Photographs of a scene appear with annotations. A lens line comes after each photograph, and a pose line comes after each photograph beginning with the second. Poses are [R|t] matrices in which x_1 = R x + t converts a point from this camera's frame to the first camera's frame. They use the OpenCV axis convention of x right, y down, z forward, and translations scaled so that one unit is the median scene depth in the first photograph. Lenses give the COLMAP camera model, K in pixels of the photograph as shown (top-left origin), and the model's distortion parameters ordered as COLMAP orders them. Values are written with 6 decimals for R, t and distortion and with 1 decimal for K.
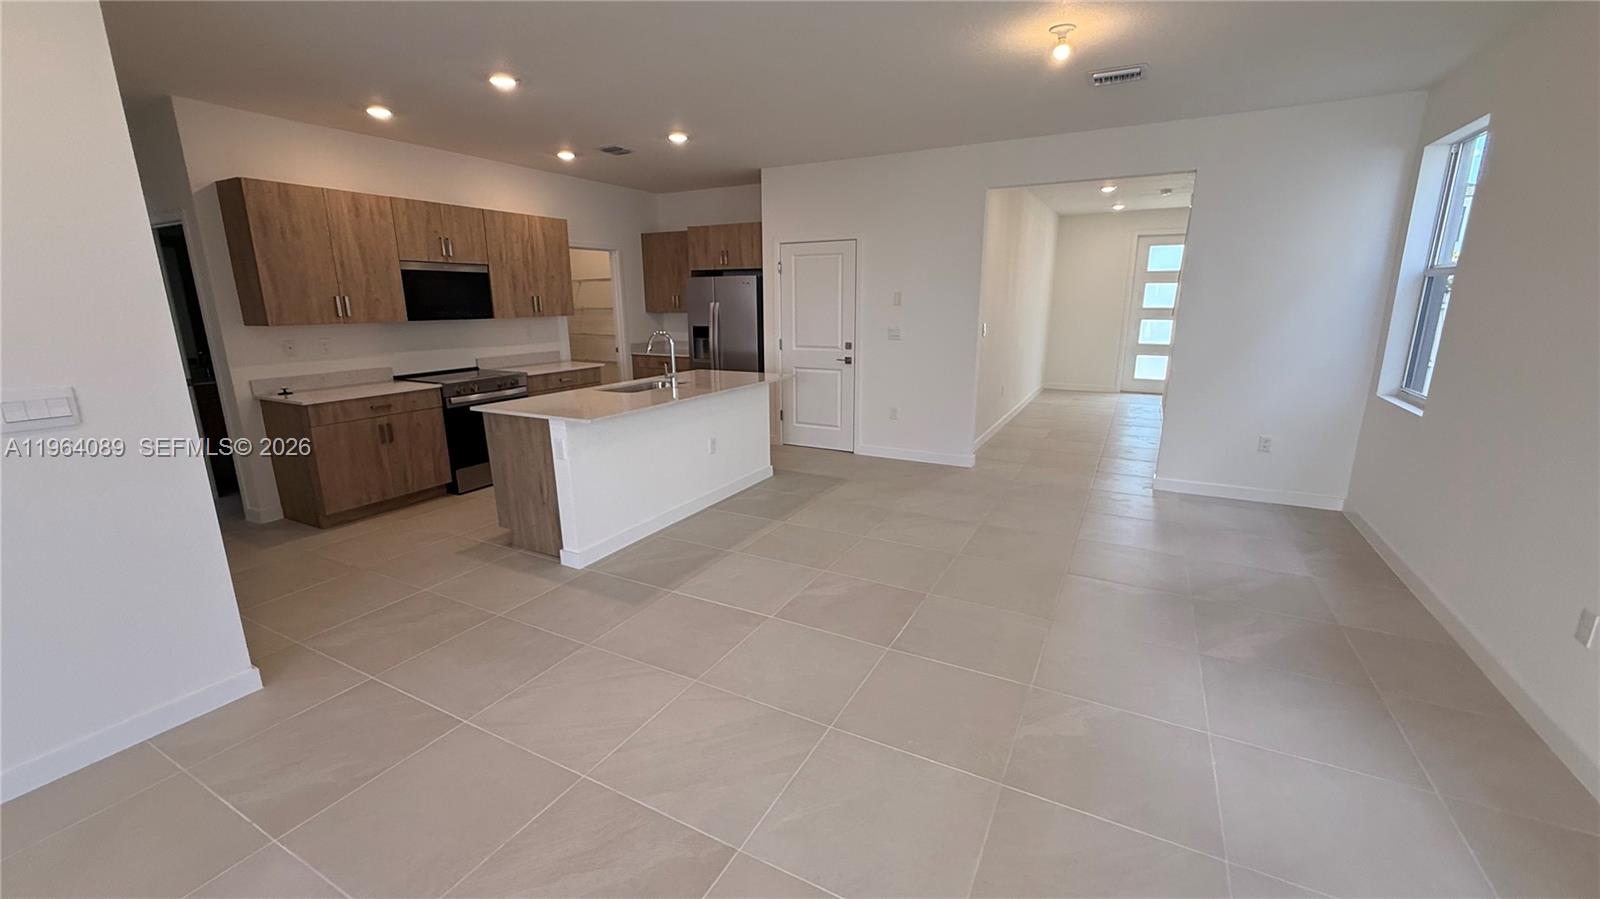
lens RADIAL K [[636.2, 0, 790.2], [0, 636.2, 450.9], [0, 0, 1]] dist [-0.000381, -0.000454]
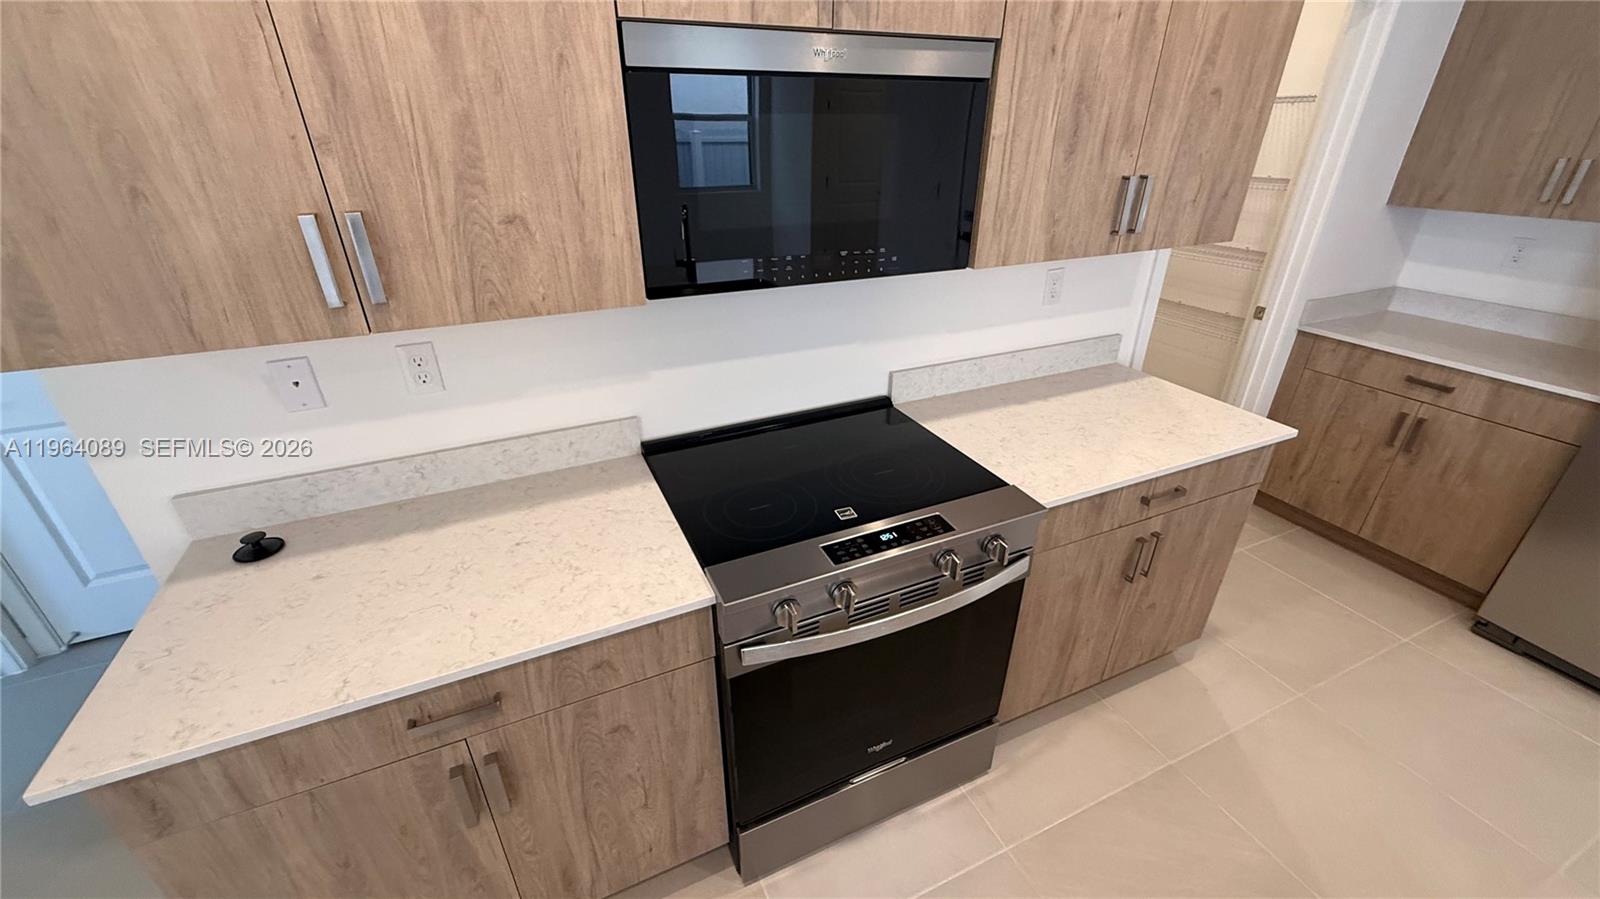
lens RADIAL K [[636.2, 0, 794.5], [0, 636.2, 451.2], [0, 0, 1]] dist [-0.000381, -0.000454]
pose [[0.796666, 0.278326, -0.536524, -0.407136], [-0.141334, 0.948841, 0.282357, -0.226516], [0.587663, -0.149115, 0.795246, 0.828096]]
